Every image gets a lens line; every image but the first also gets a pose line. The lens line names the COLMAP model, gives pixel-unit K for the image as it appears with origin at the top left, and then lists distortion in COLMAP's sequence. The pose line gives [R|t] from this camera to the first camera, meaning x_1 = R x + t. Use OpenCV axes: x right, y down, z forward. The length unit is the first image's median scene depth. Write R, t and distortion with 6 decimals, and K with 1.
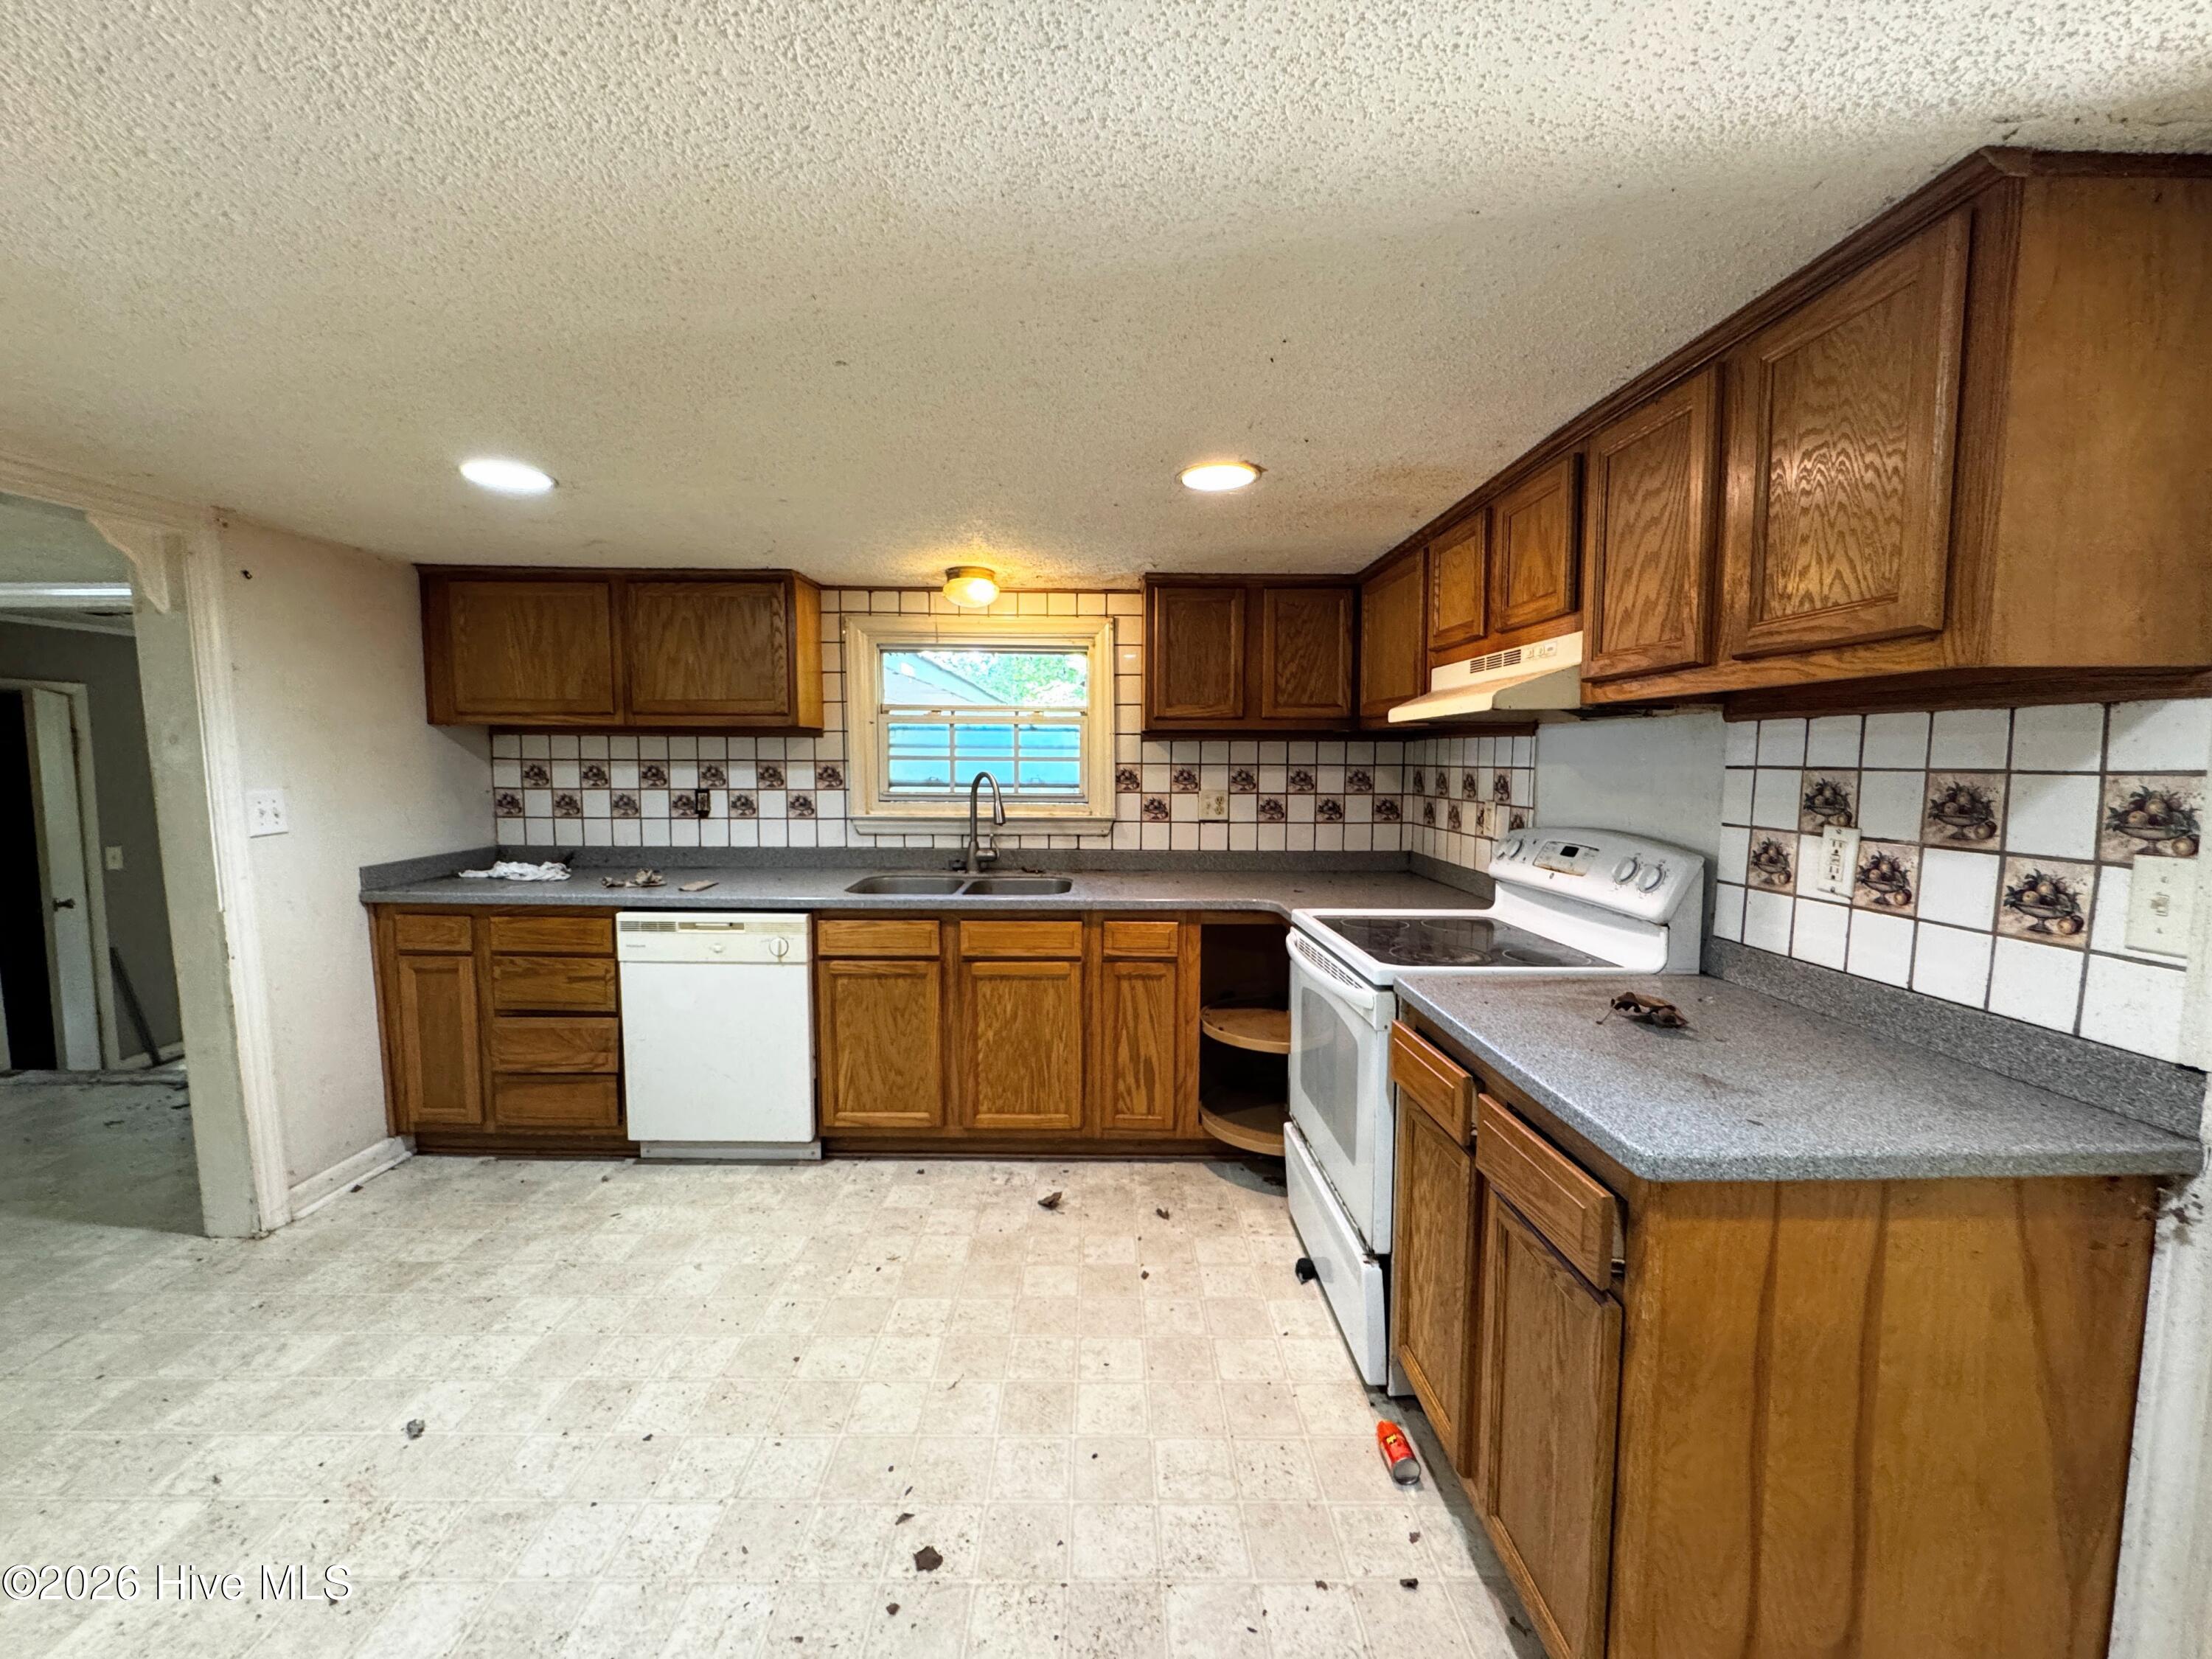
lens RADIAL K [[885.6, 0, 1105.1], [0, 885.6, 827.4], [0, 0, 1]] dist [-0.003702, 0.000432]
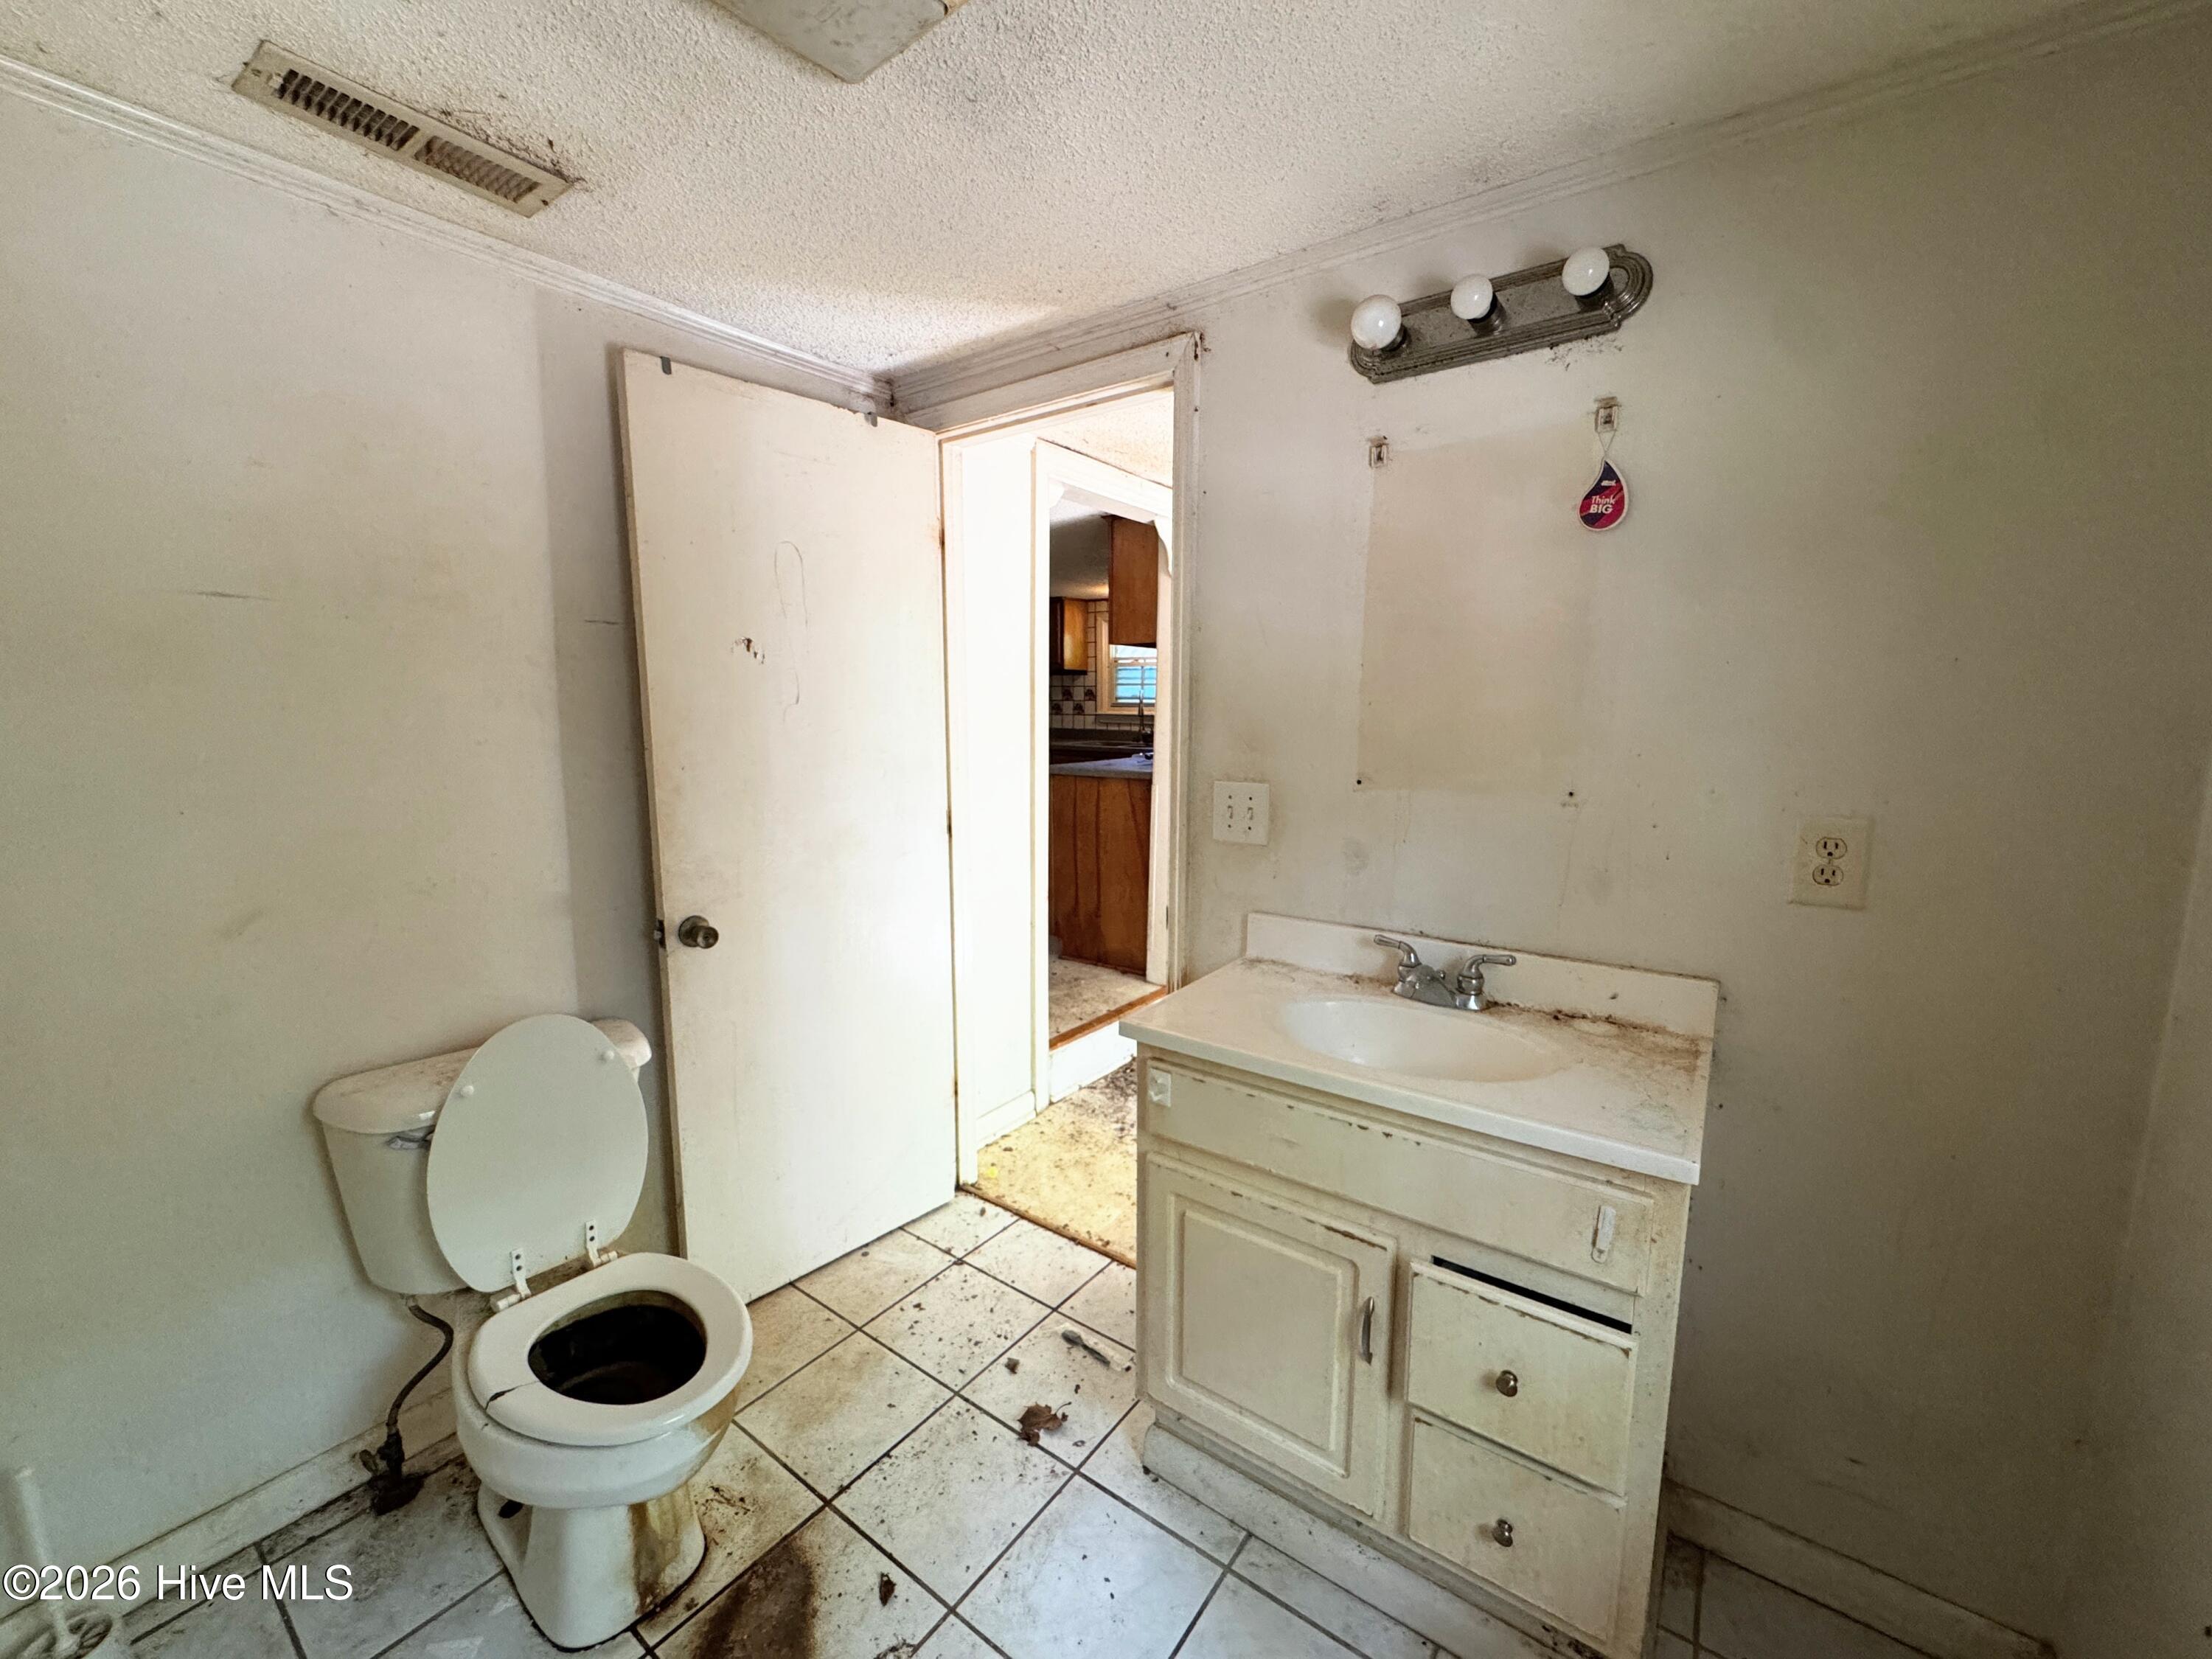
lens RADIAL K [[885.6, 0, 1105.1], [0, 885.6, 827.4], [0, 0, 1]] dist [-0.003702, 0.000432]
pose [[0.804896, 0.081993, -0.587724, 1.305108], [-0.048443, 0.996182, 0.072633, 0.135498], [0.591436, -0.029991, 0.805794, -0.865435]]
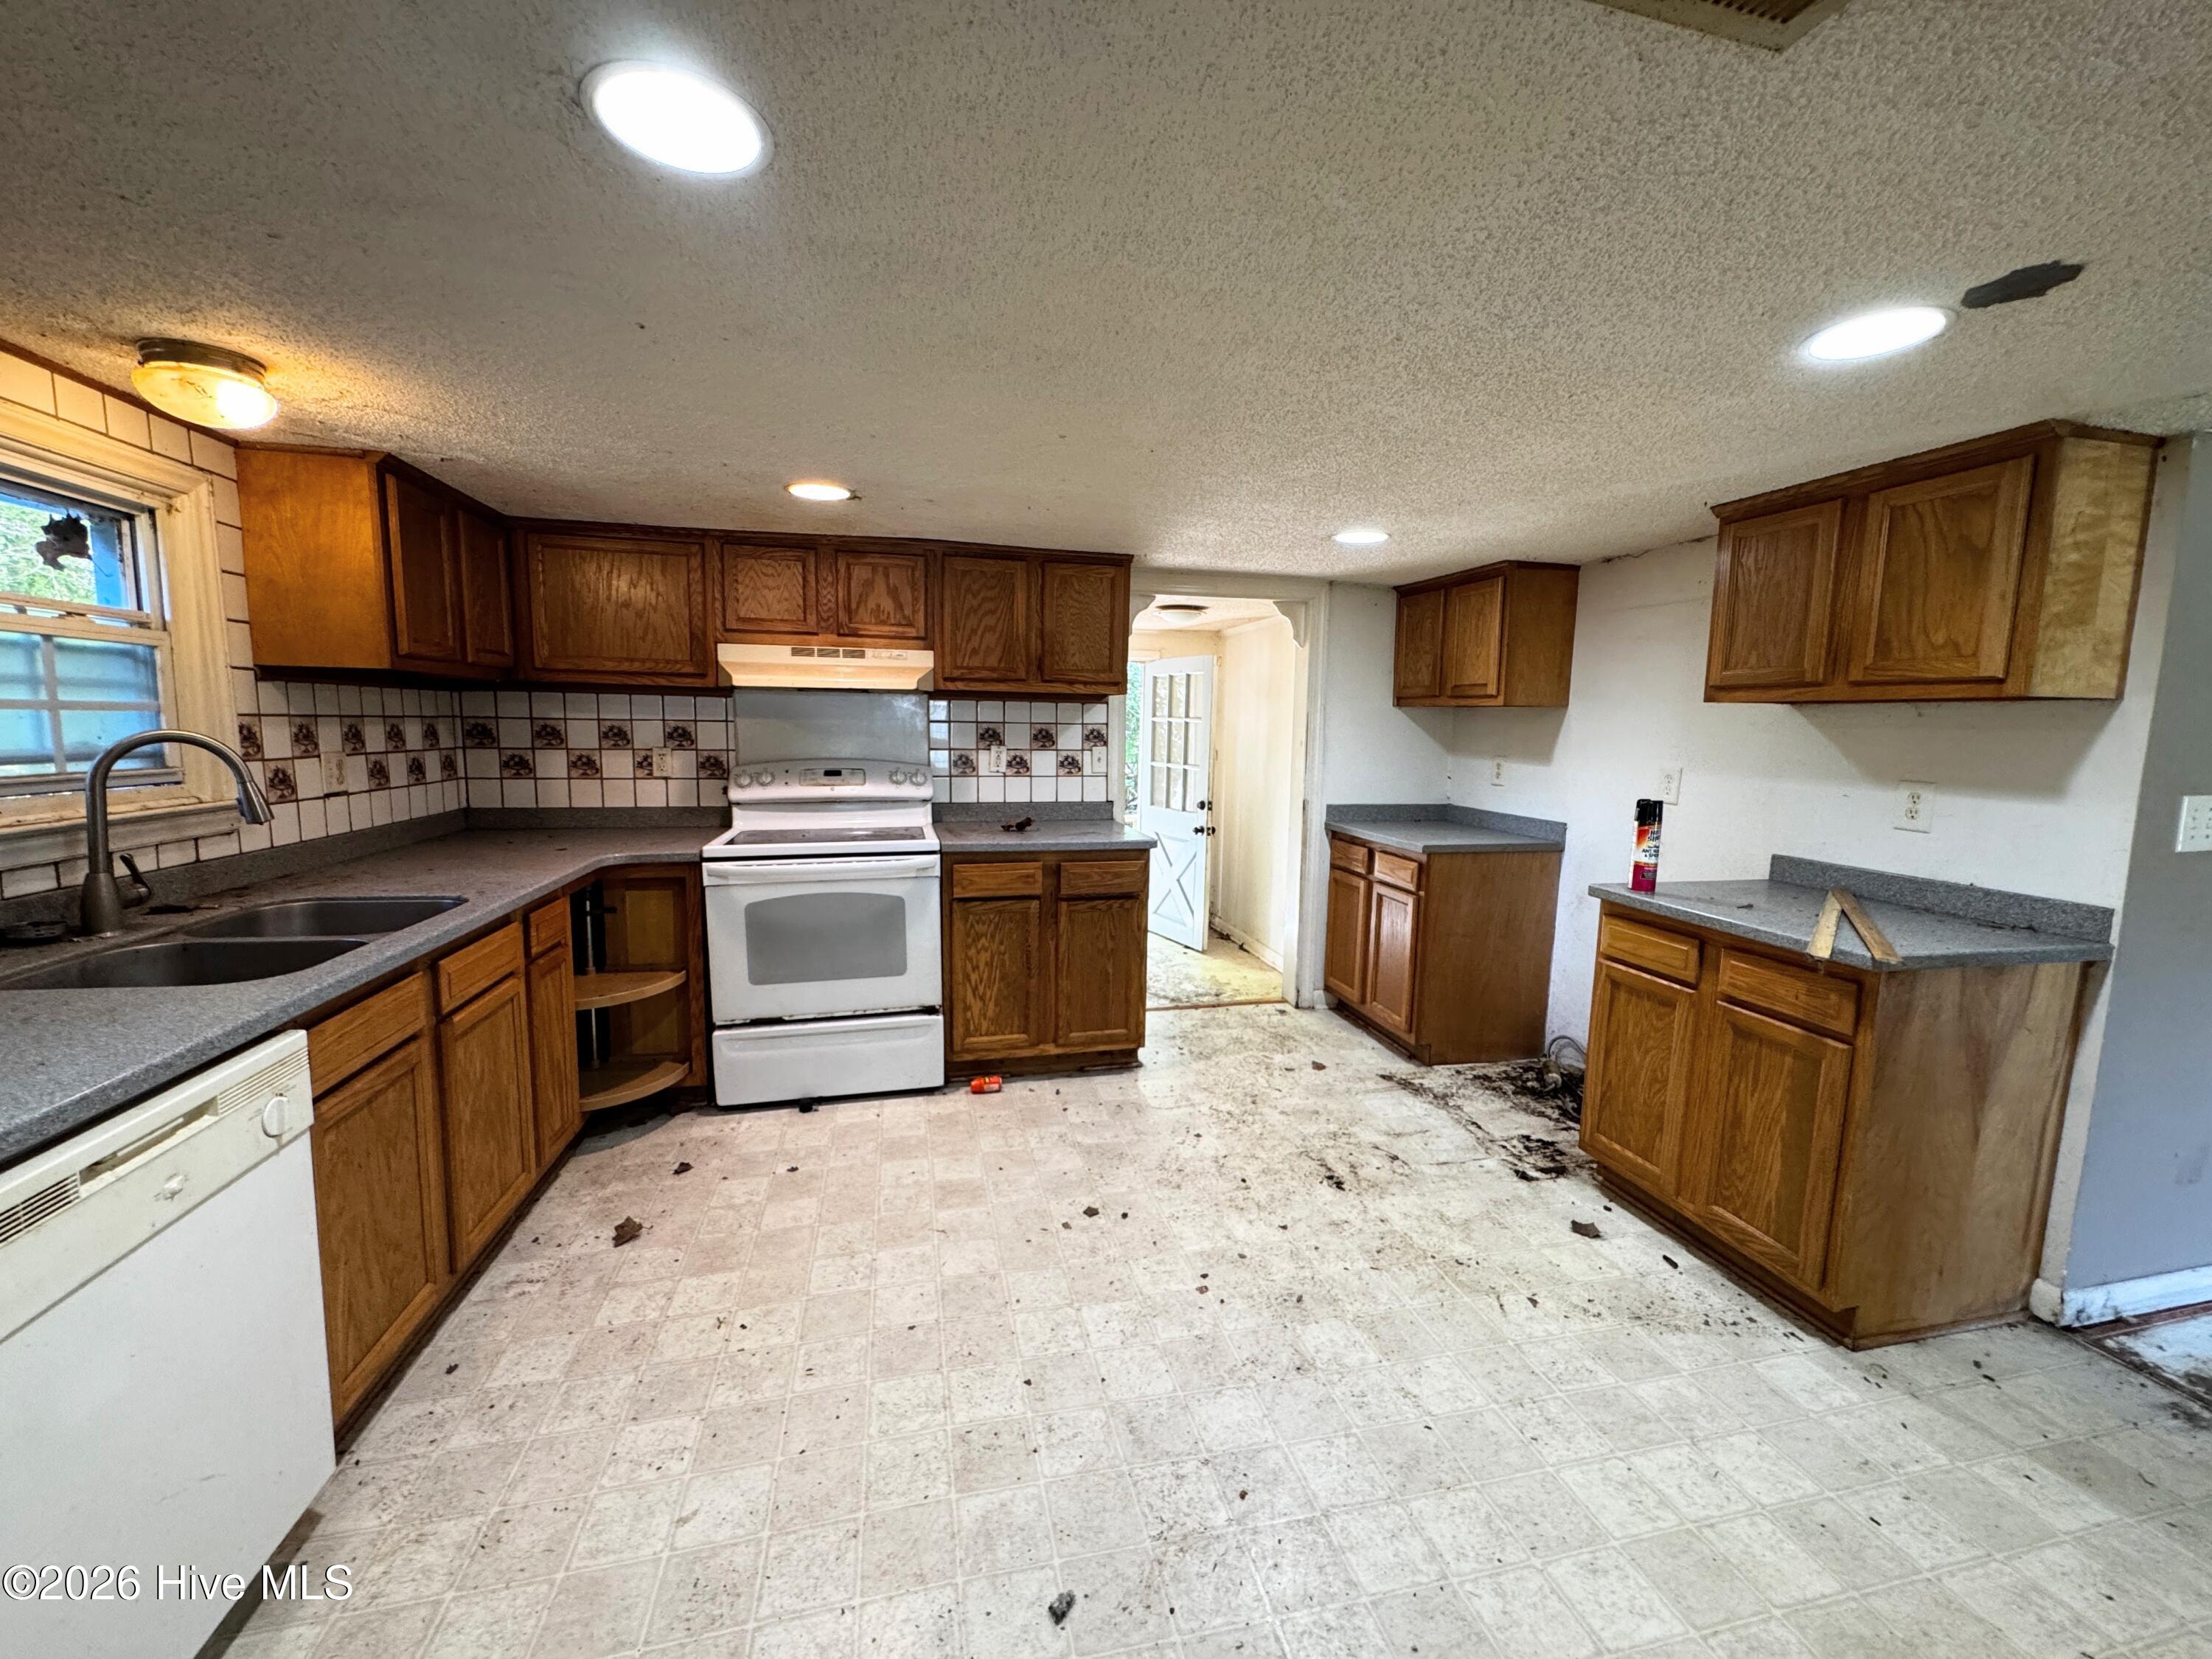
lens RADIAL K [[885.6, 0, 1105.1], [0, 885.6, 827.4], [0, 0, 1]] dist [-0.003702, 0.000432]
pose [[-0.220074, -0.123162, 0.967677, -0.919502], [0.058762, 0.988522, 0.139179, -0.055716], [-0.973712, 0.087493, -0.210311, 0.677314]]
